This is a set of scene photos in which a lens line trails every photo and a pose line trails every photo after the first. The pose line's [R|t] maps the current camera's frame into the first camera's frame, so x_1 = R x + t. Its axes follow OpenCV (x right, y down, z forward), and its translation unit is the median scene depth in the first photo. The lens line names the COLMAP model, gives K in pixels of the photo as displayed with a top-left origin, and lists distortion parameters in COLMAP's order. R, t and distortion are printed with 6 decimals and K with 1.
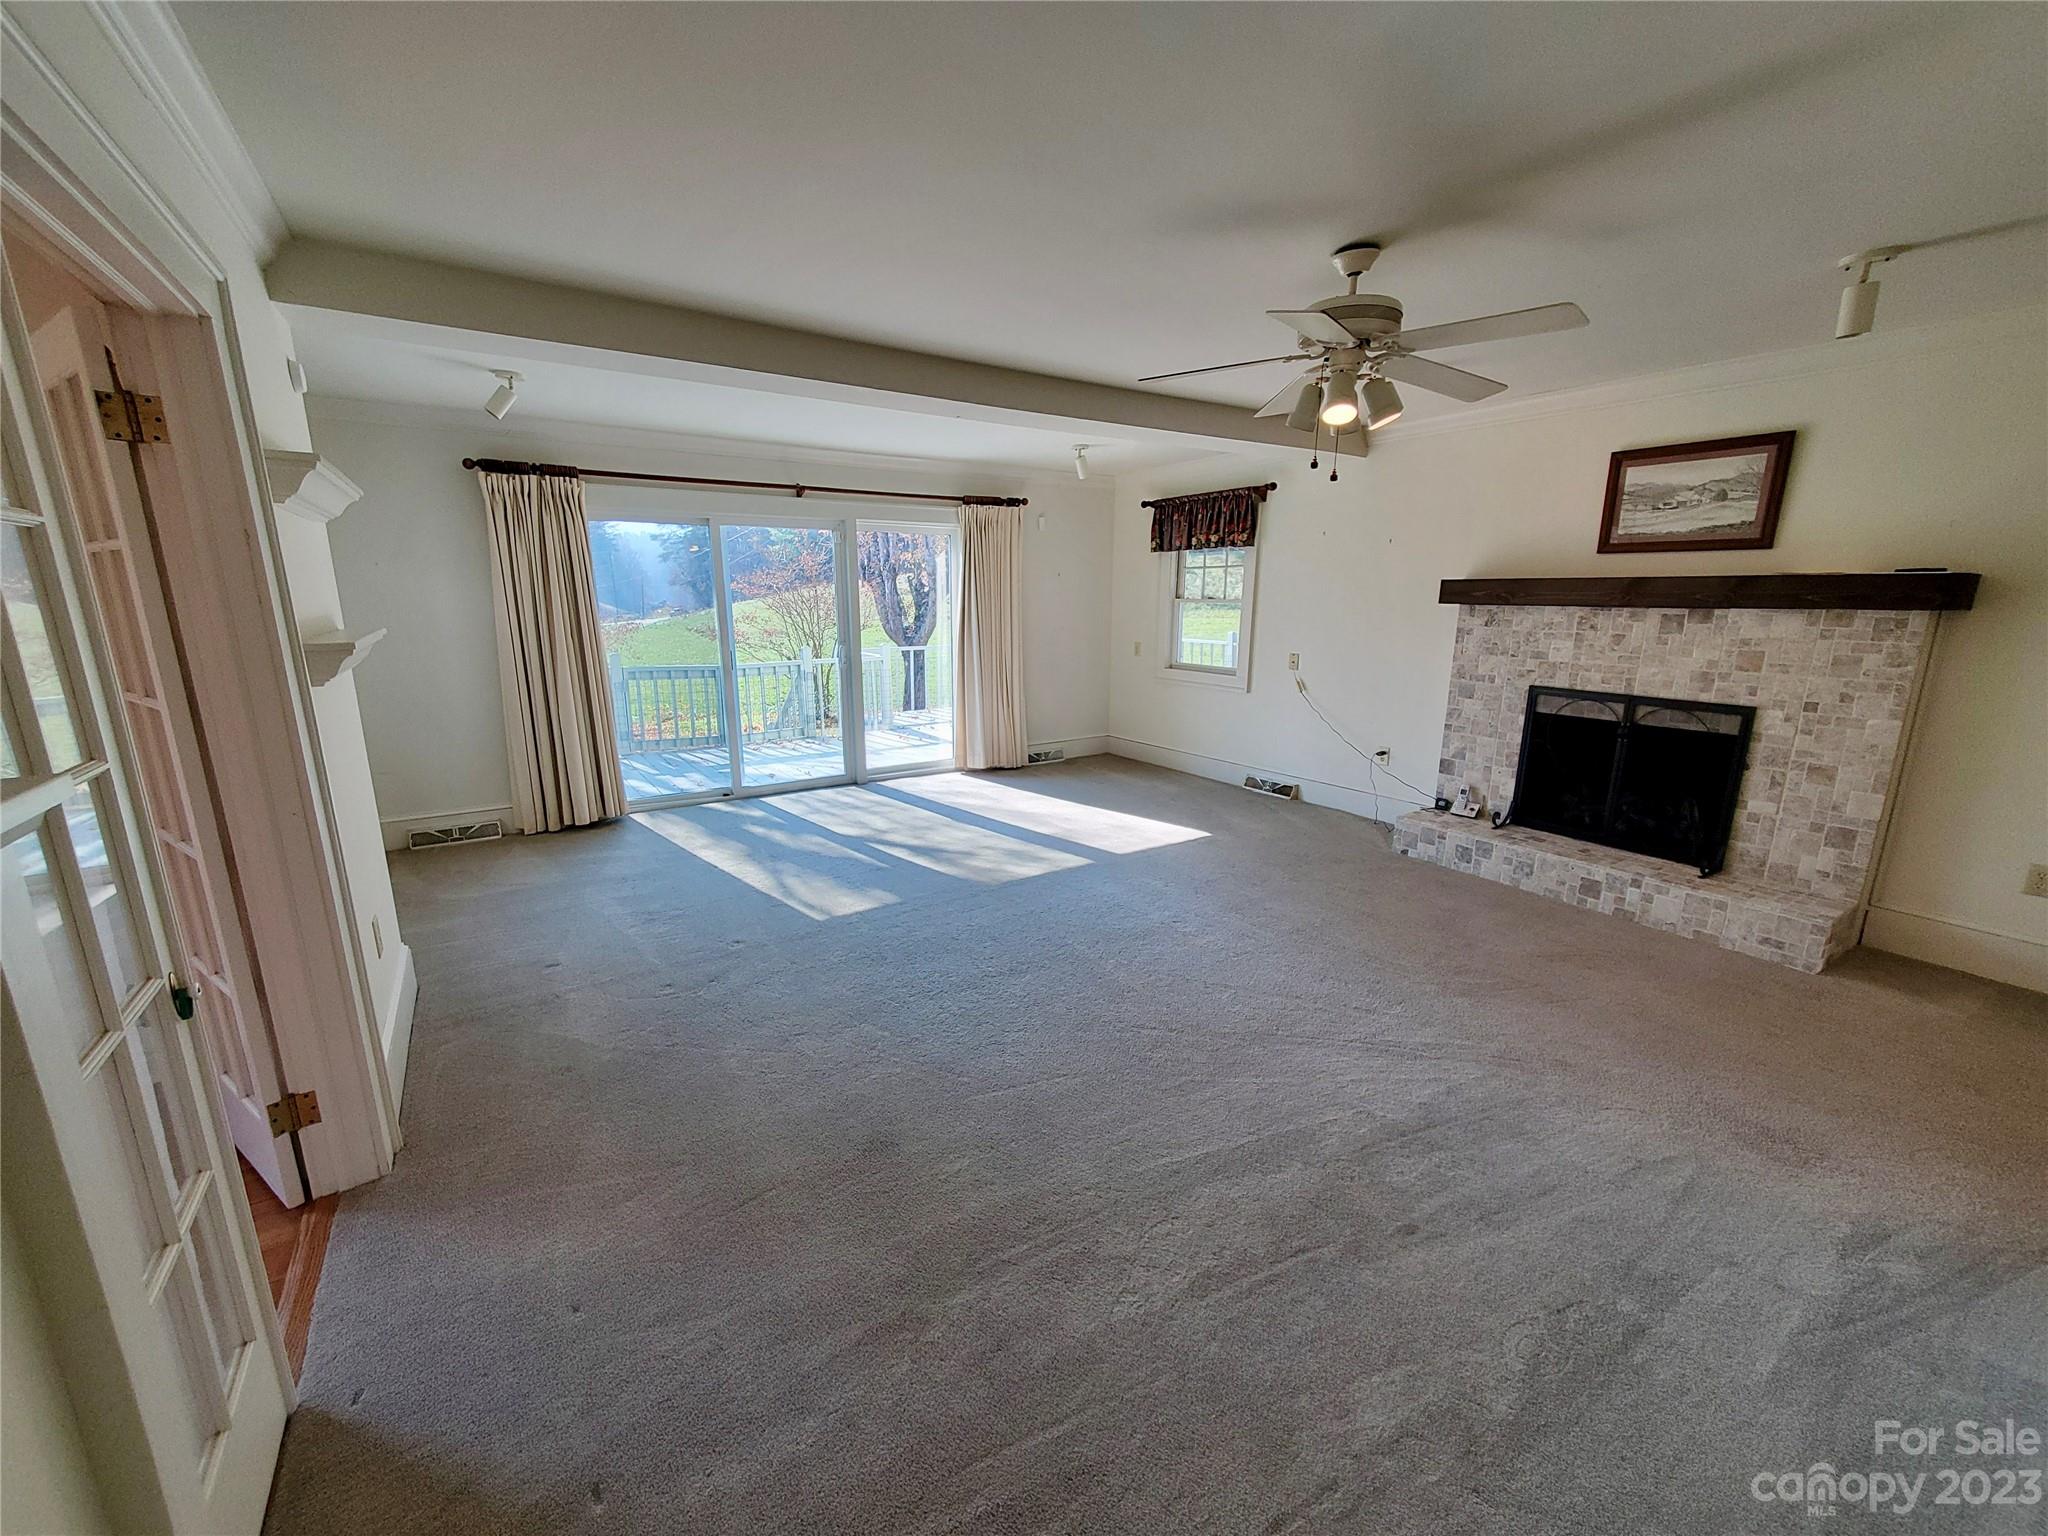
lens RADIAL K [[809.4, 0, 1024.5], [0, 809.4, 774.6], [0, 0, 1]] dist [0.005294, 0.000290]
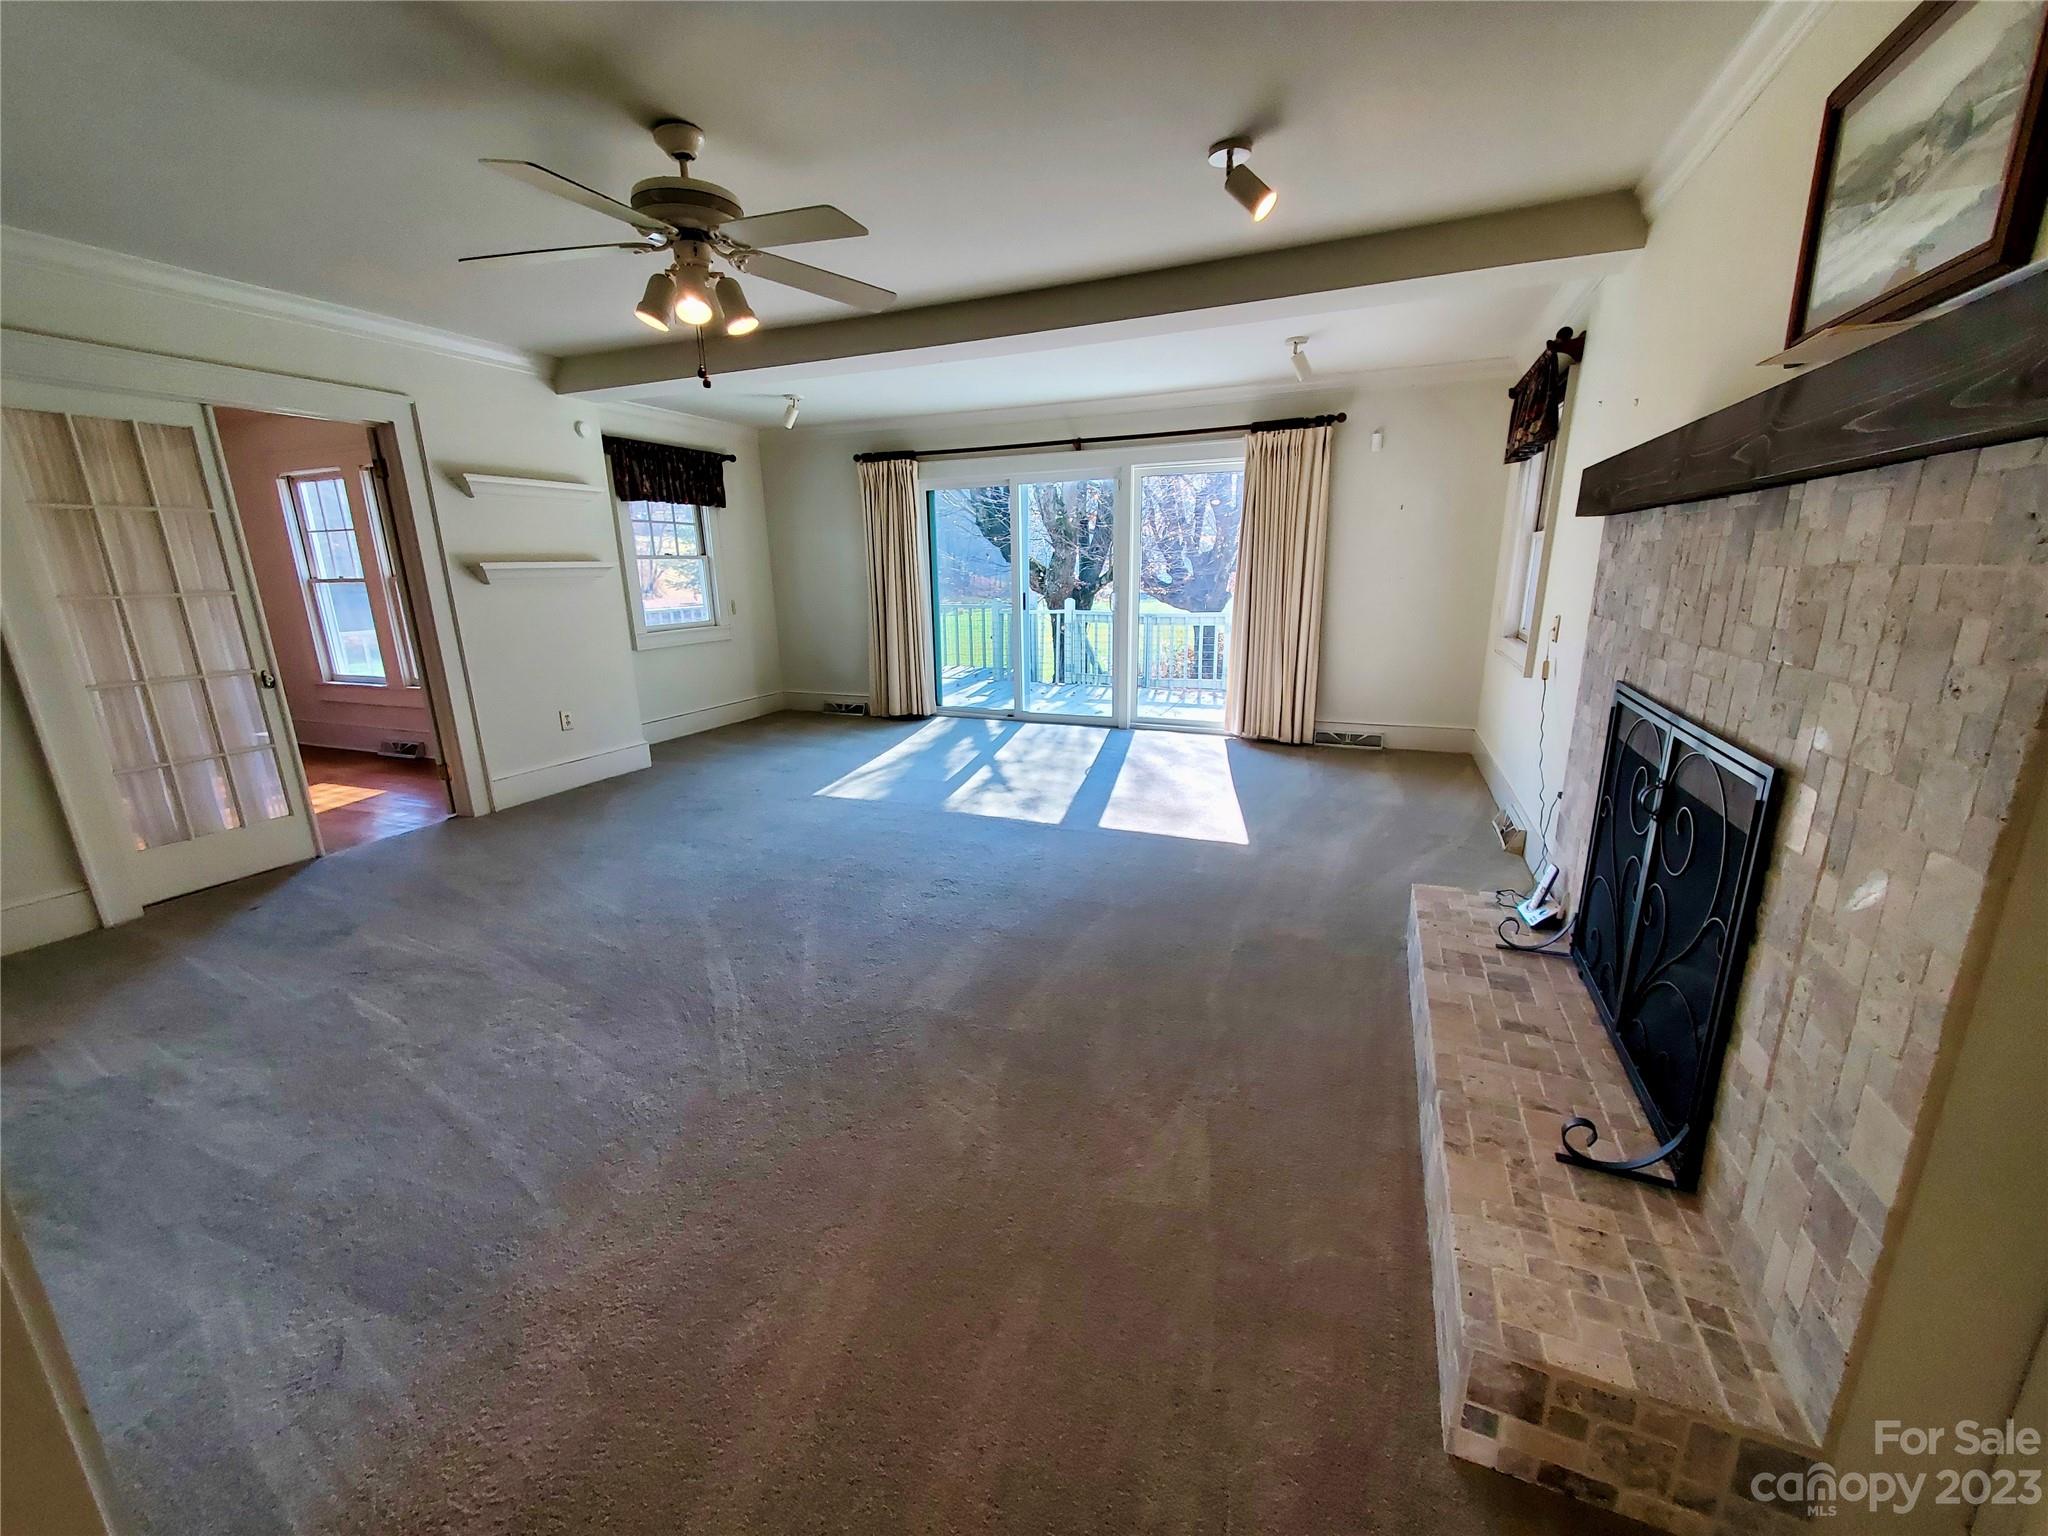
lens RADIAL K [[809.4, 0, 1018.5], [0, 809.4, 773.7], [0, 0, 1]] dist [0.005294, 0.000290]
pose [[0.557745, 0.198458, -0.805938, 0.871752], [-0.166005, 0.978048, 0.125956, -0.062013], [0.813242, 0.063538, 0.578446, 0.472720]]
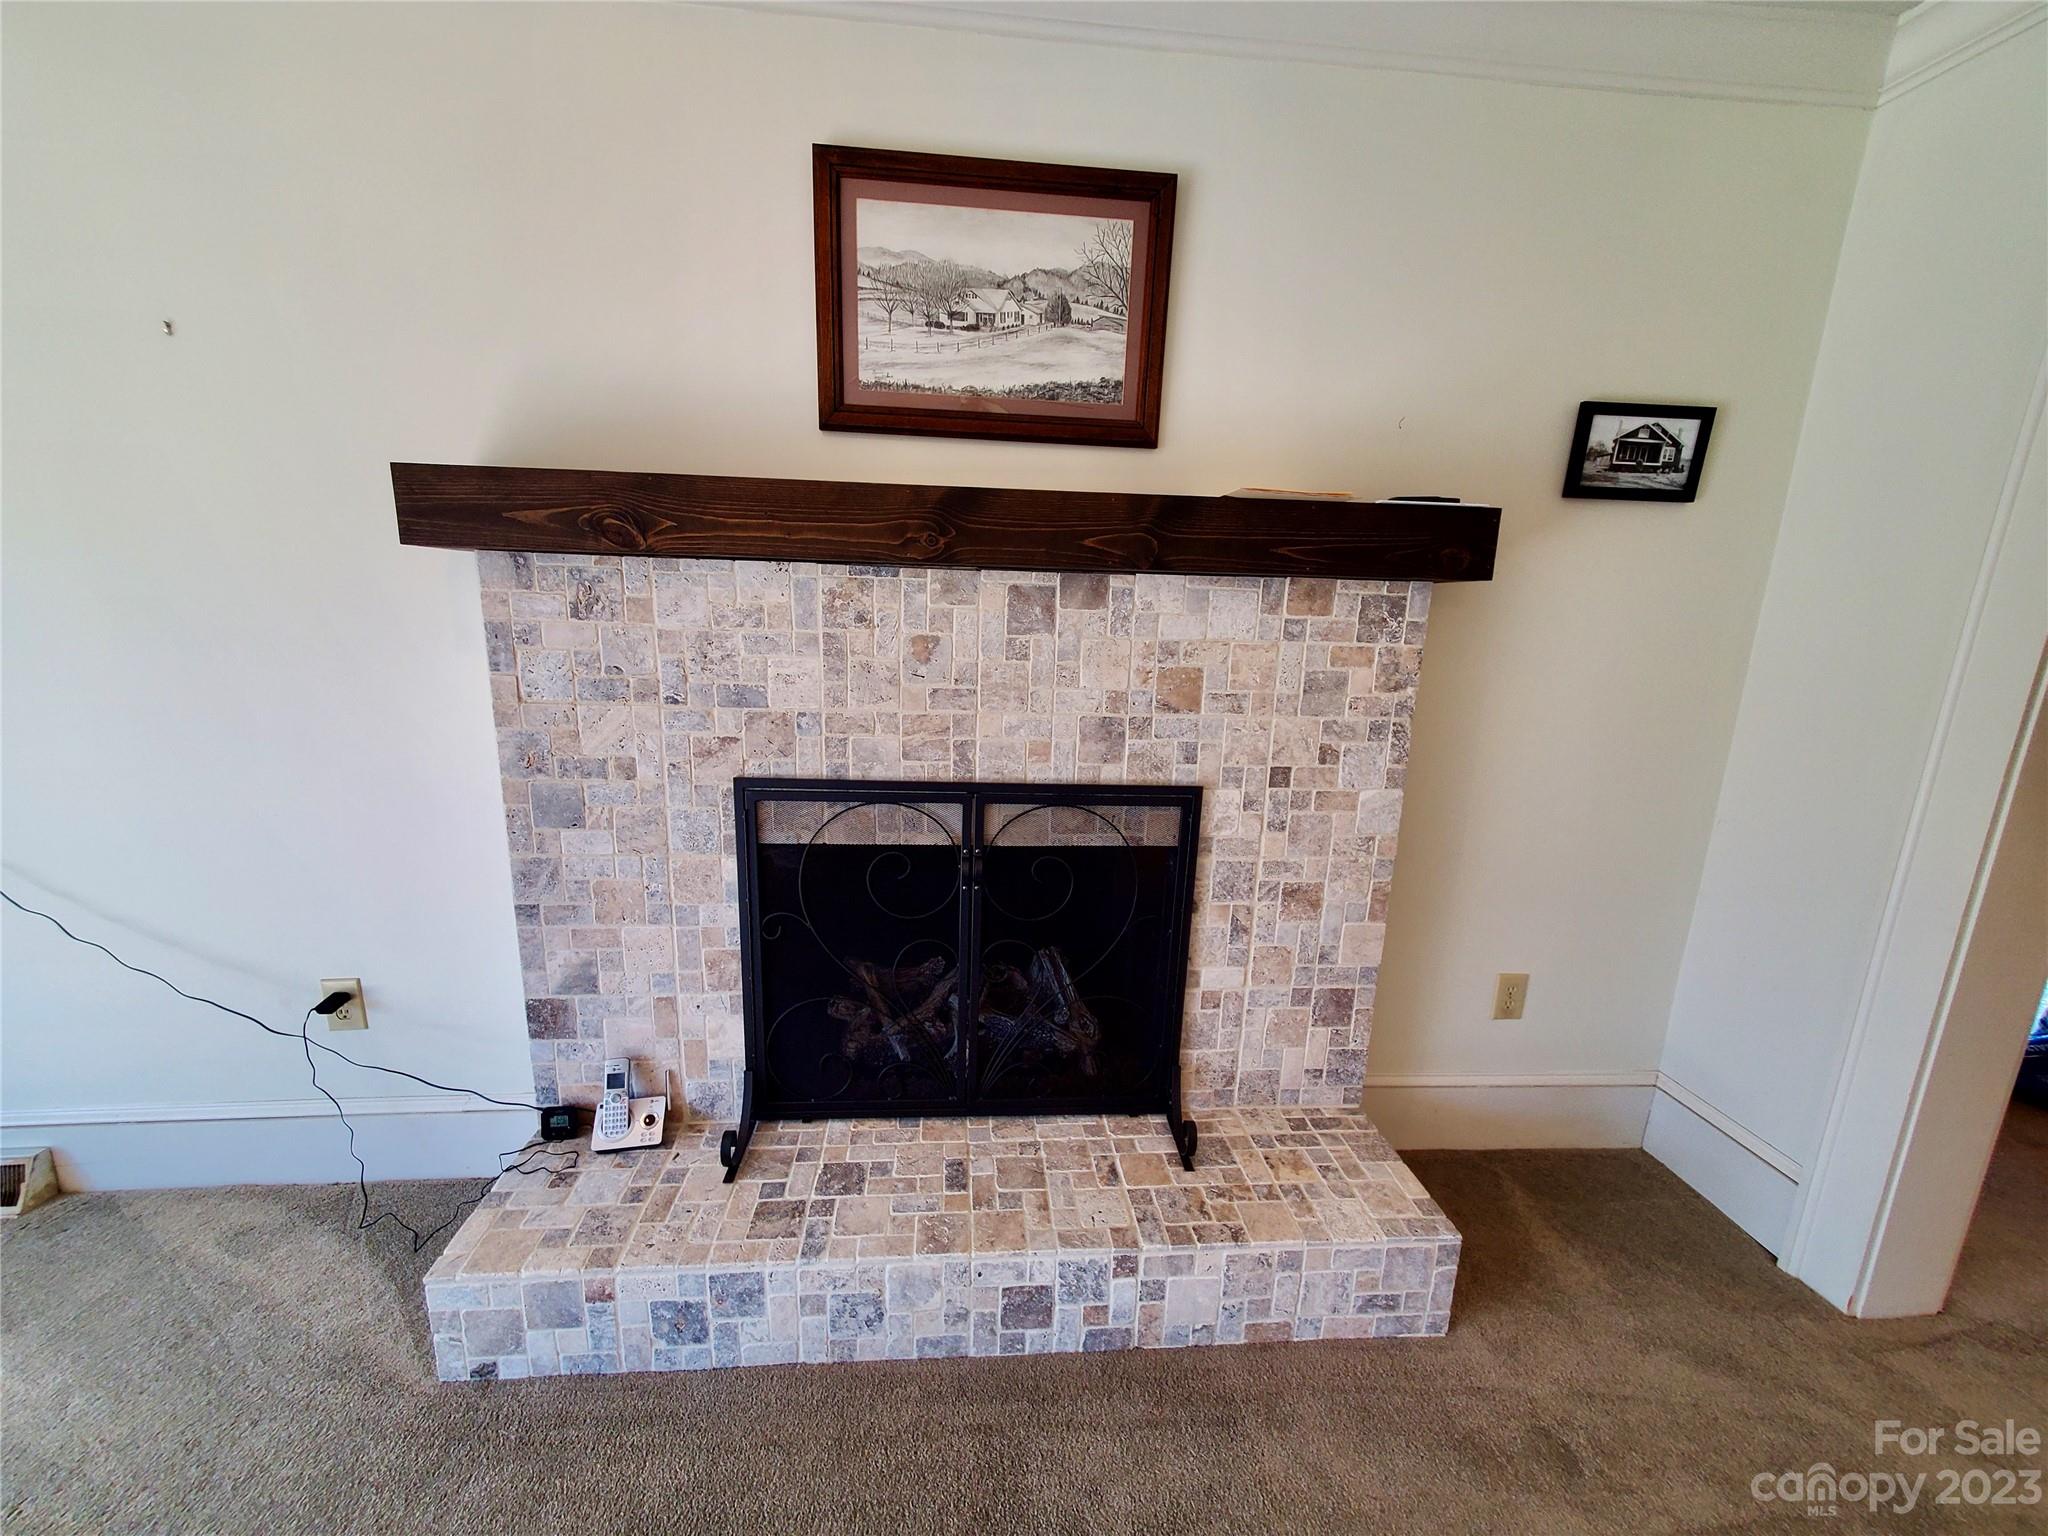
lens RADIAL K [[809.4, 0, 1020.4], [0, 809.4, 780.4], [0, 0, 1]] dist [0.005294, 0.000290]
pose [[0.475408, -0.182841, 0.860556, 0.391545], [0.165721, 0.979266, 0.116511, -0.138556], [-0.864016, 0.087222, 0.495852, 0.750752]]
